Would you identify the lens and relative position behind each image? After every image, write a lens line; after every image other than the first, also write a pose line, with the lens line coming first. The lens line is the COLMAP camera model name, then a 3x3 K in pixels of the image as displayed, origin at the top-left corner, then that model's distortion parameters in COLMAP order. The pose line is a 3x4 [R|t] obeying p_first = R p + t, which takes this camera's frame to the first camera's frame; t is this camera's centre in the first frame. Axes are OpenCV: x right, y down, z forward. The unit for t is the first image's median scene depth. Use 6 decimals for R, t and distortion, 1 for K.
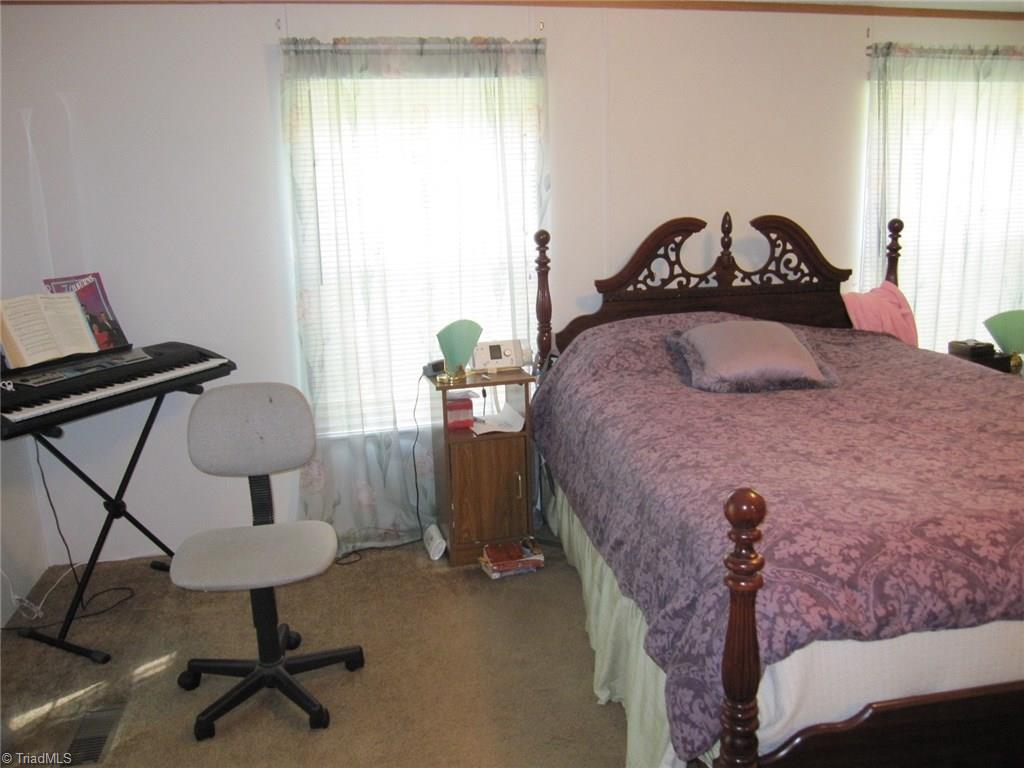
lens RADIAL K [[861.3, 0, 512.0], [0, 861.3, 384.0], [0, 0, 1]] dist [-0.051778, 0.013683]
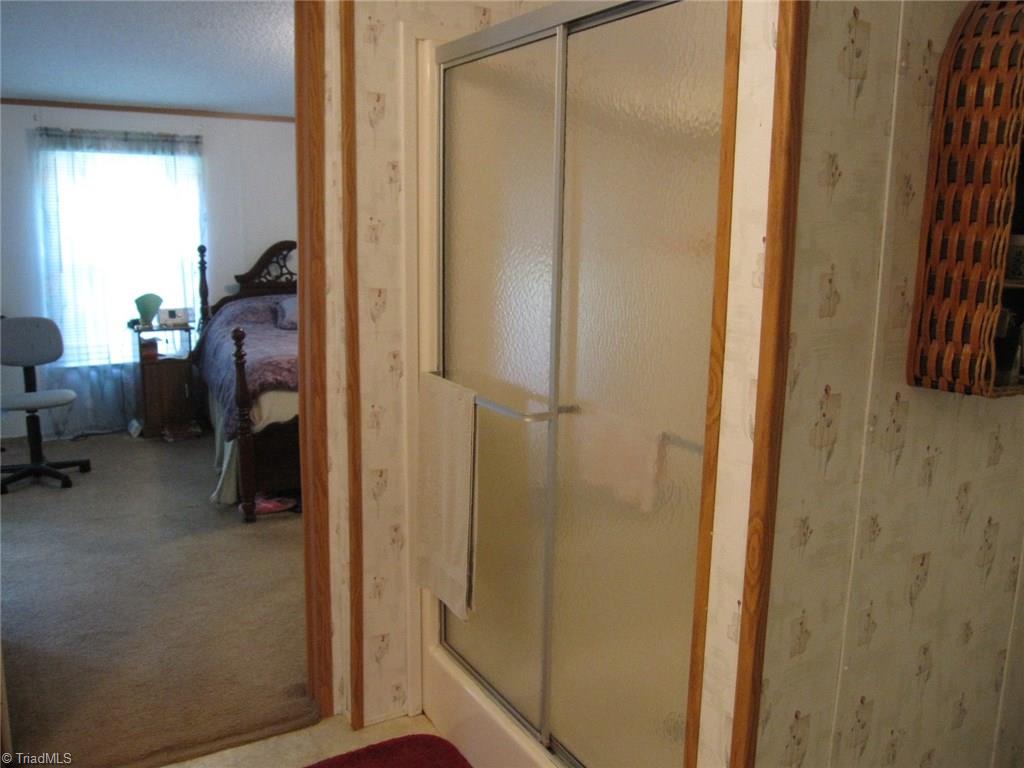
lens RADIAL K [[861.3, 0, 512.0], [0, 861.3, 384.0], [0, 0, 1]] dist [-0.051778, 0.013683]
pose [[0.954815, -0.007834, 0.297097, 0.119661], [0.019494, 0.999151, -0.036302, 0.174886], [-0.296560, 0.040453, 0.954157, -0.810779]]
